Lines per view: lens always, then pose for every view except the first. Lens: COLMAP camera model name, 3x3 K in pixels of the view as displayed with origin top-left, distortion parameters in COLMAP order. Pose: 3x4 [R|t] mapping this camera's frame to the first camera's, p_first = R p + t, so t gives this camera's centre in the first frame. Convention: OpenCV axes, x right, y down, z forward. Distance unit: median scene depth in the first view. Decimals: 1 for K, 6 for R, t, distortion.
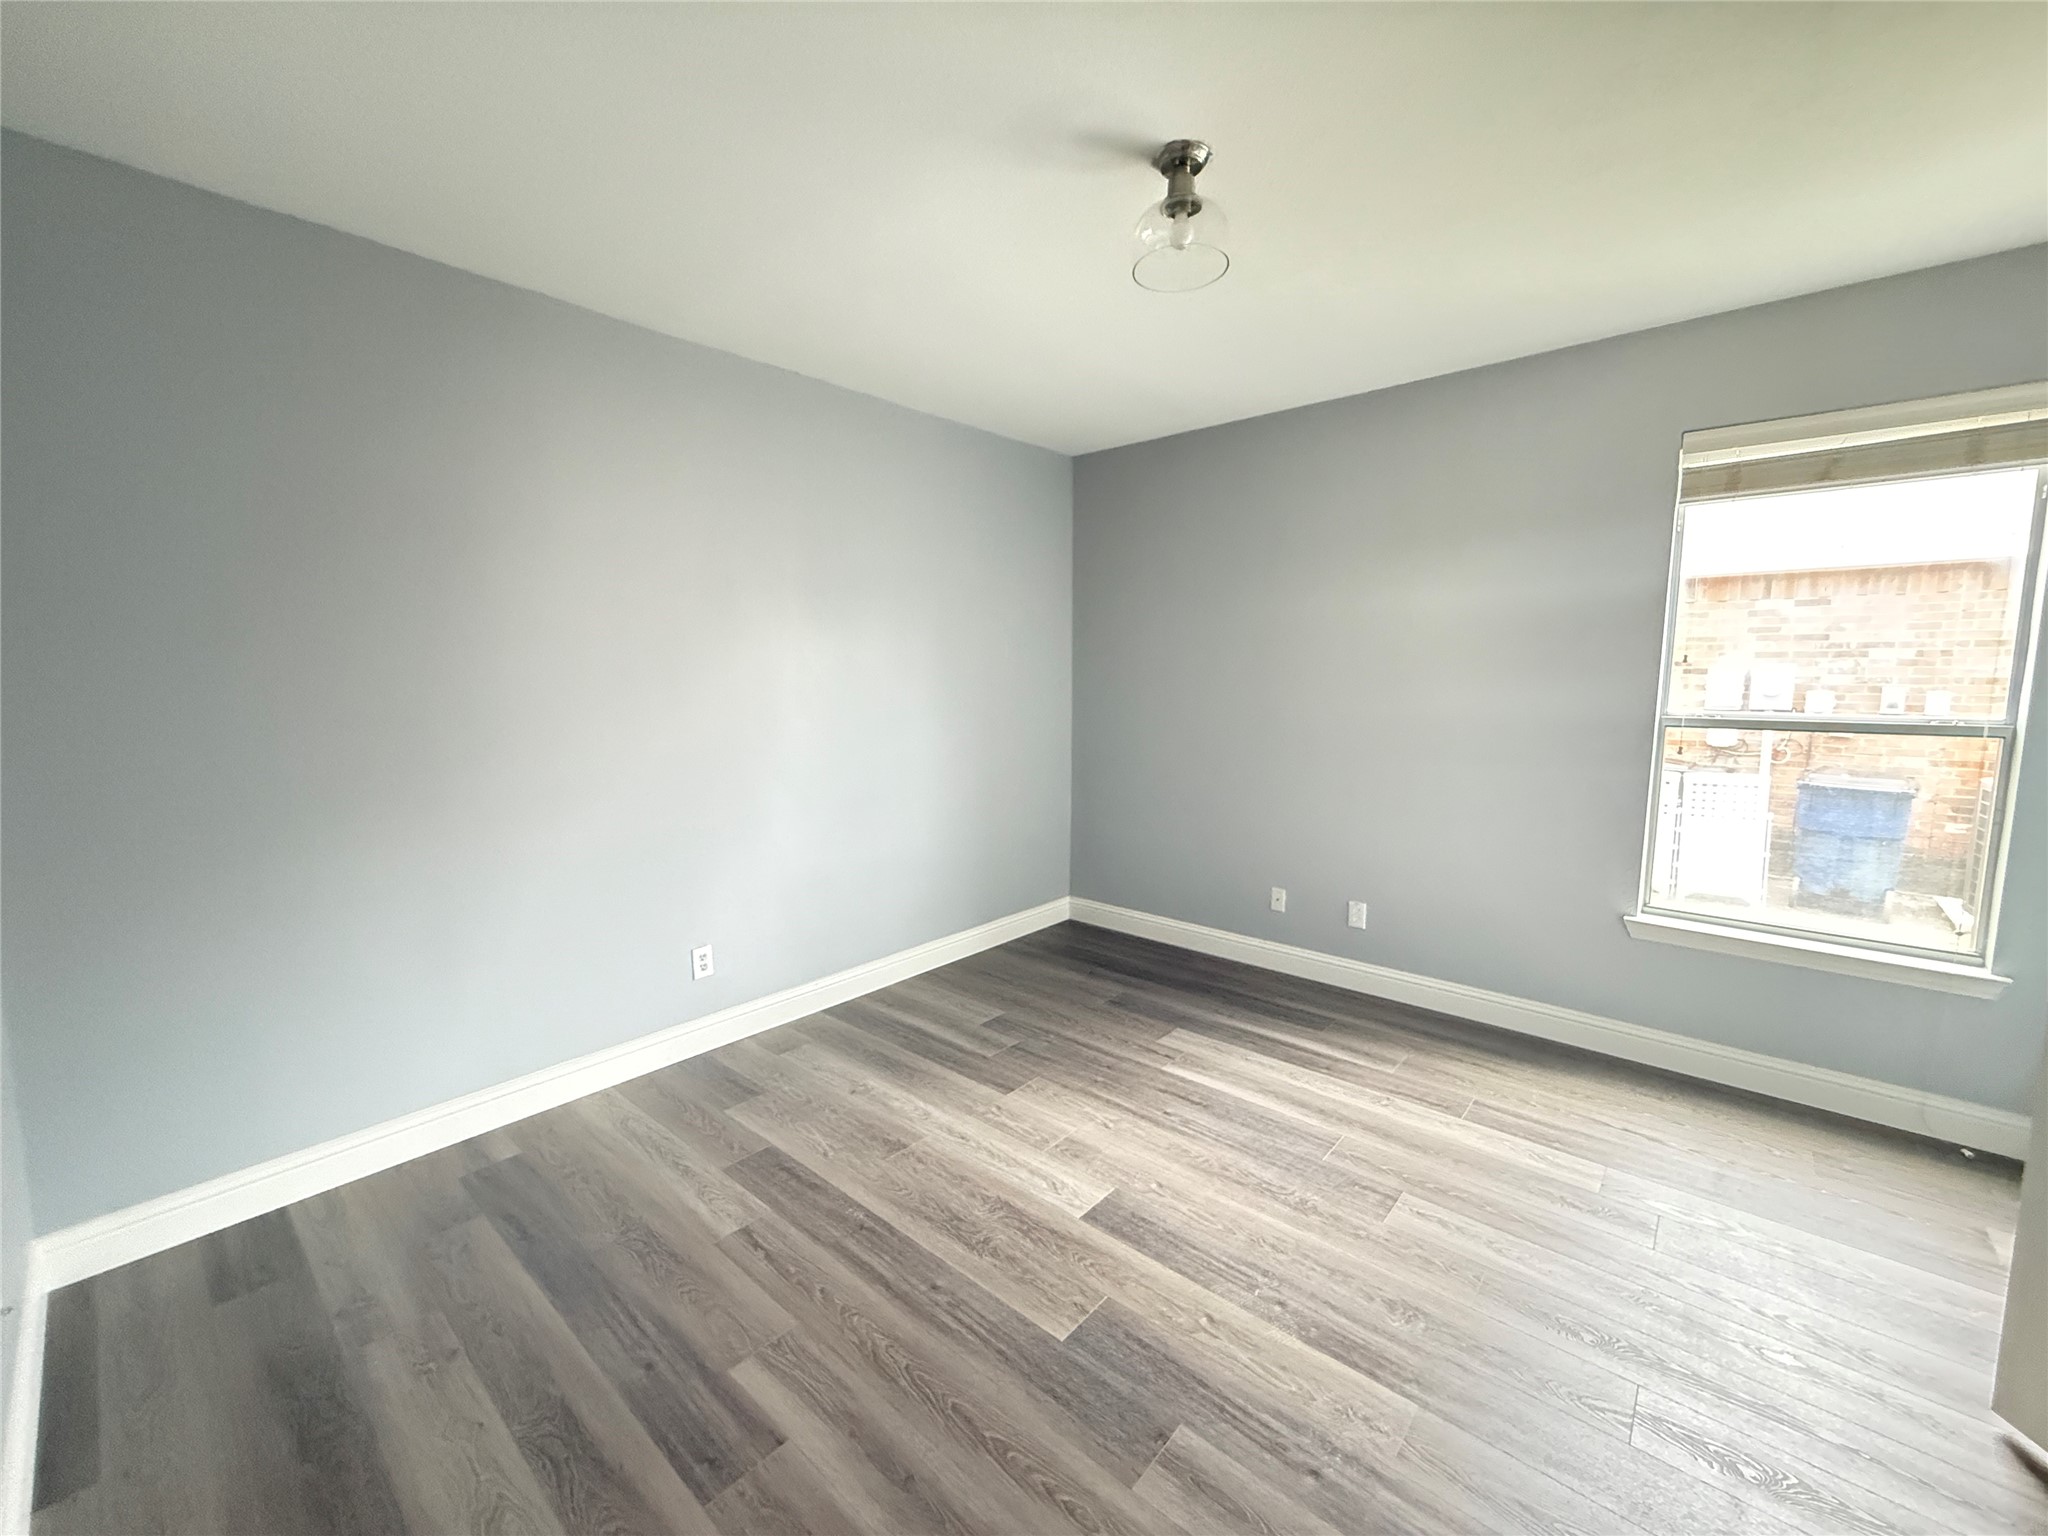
lens RADIAL K [[818.7, 0, 1024.0], [0, 818.7, 768.0], [0, 0, 1]] dist [-0.001455, 0.000060]
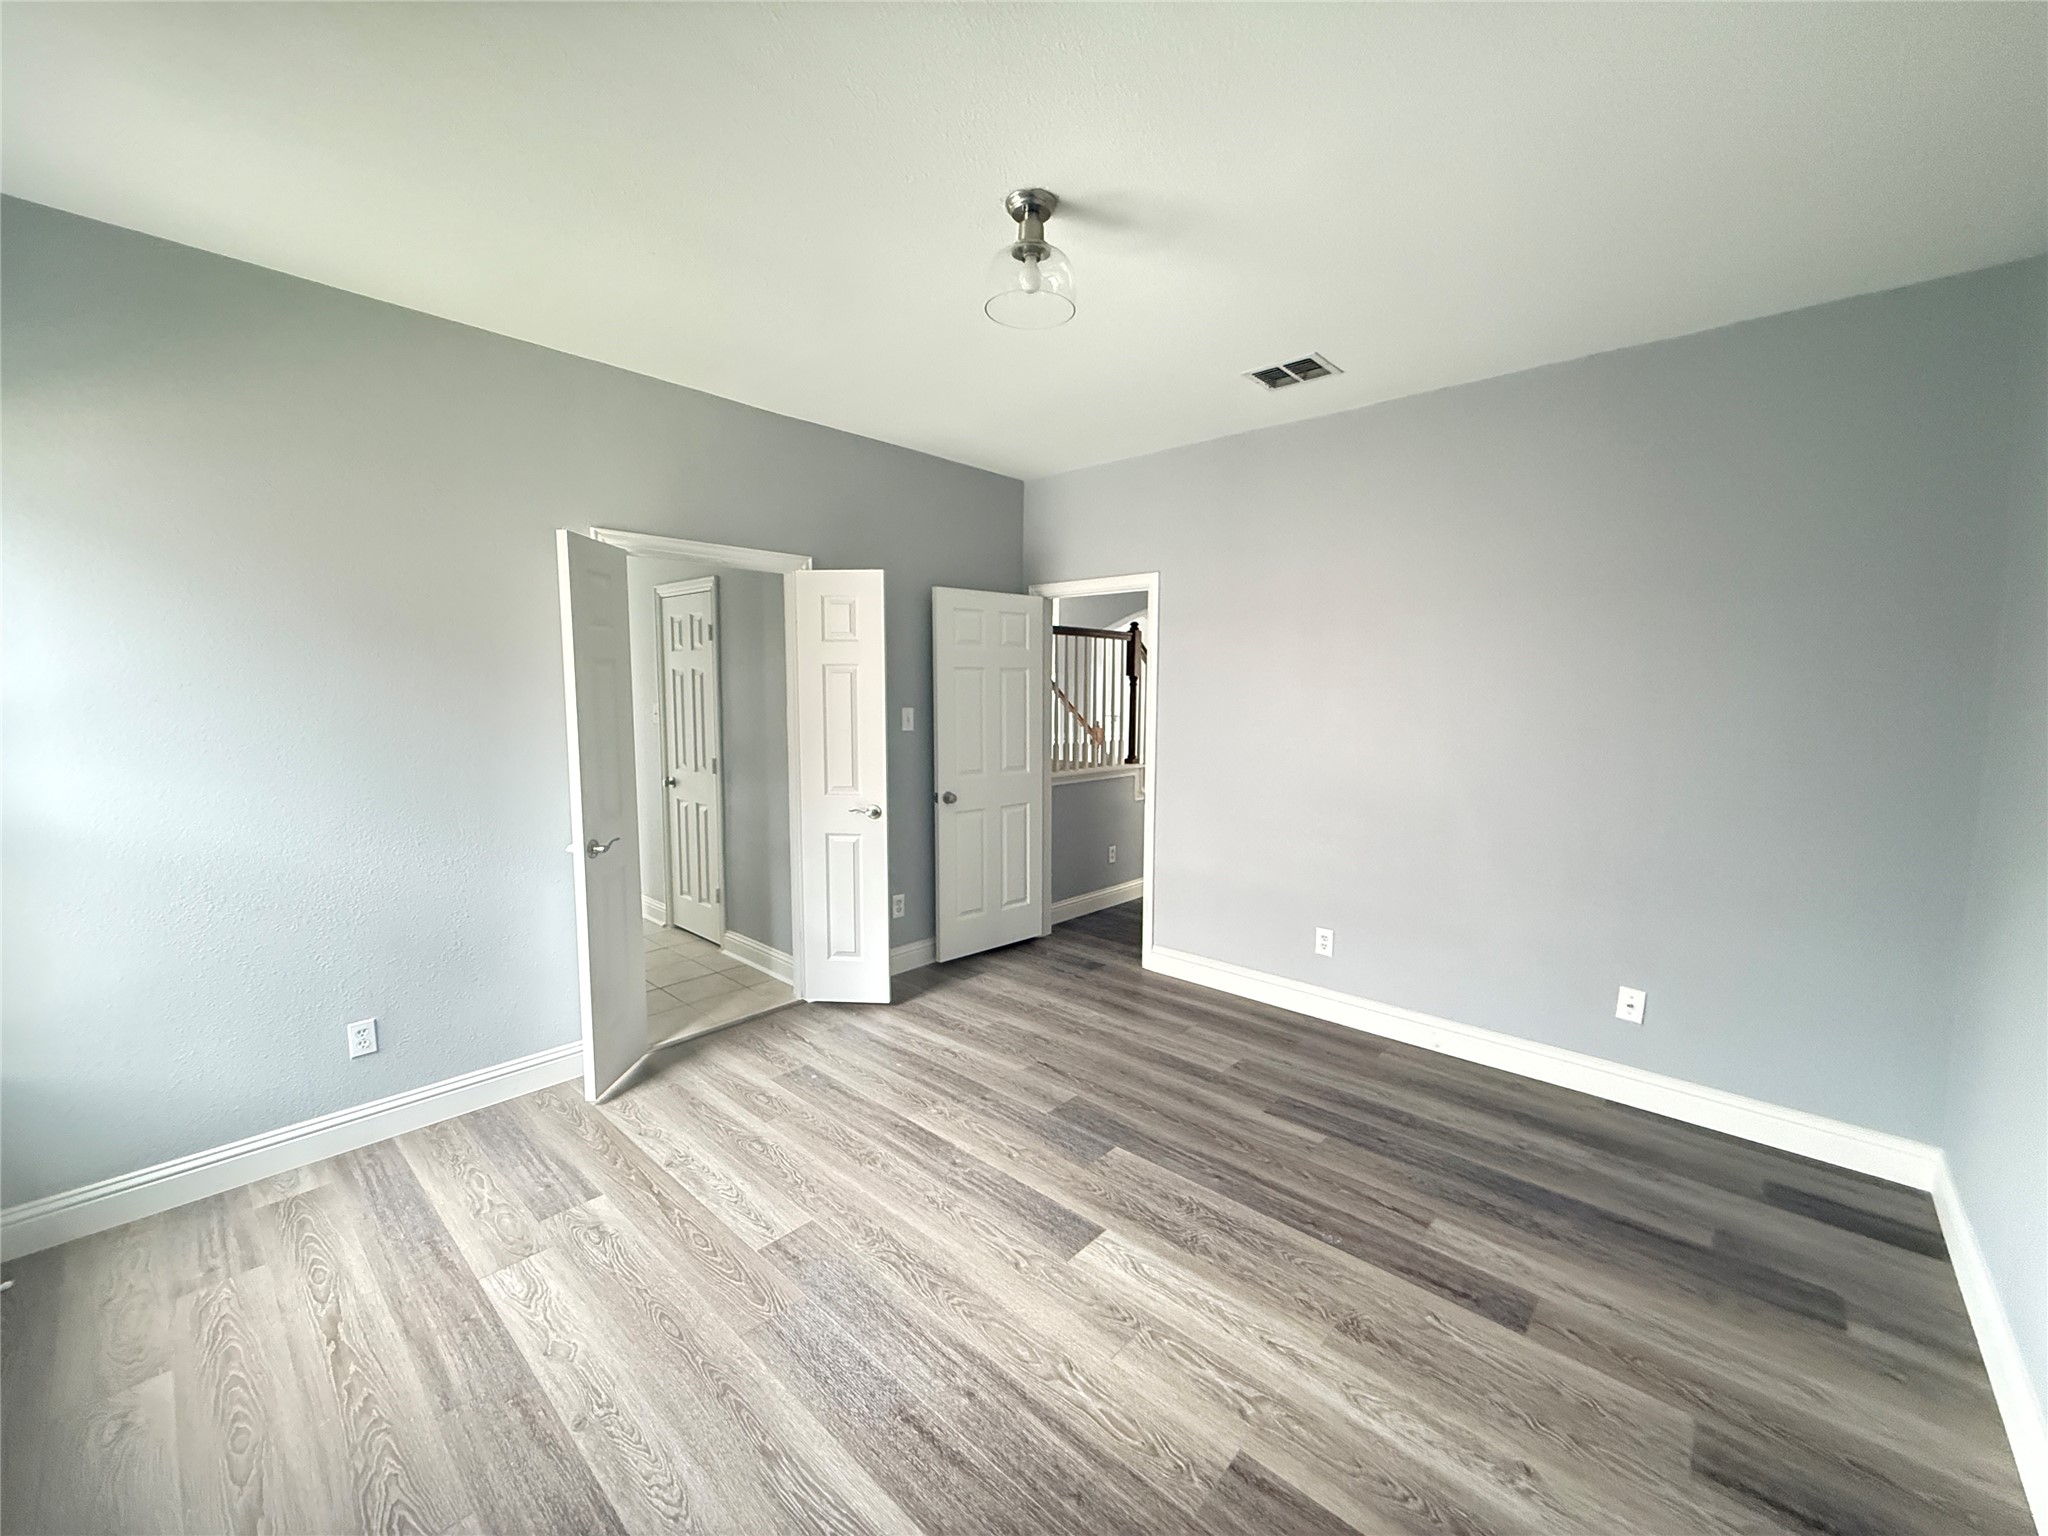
lens RADIAL K [[818.7, 0, 1024.0], [0, 818.7, 768.0], [0, 0, 1]] dist [-0.001455, 0.000060]
pose [[-0.999810, -0.007348, 0.018052, 0.153361], [-0.003315, 0.976824, 0.214018, -0.225003], [-0.019206, 0.213917, -0.976663, 1.846648]]
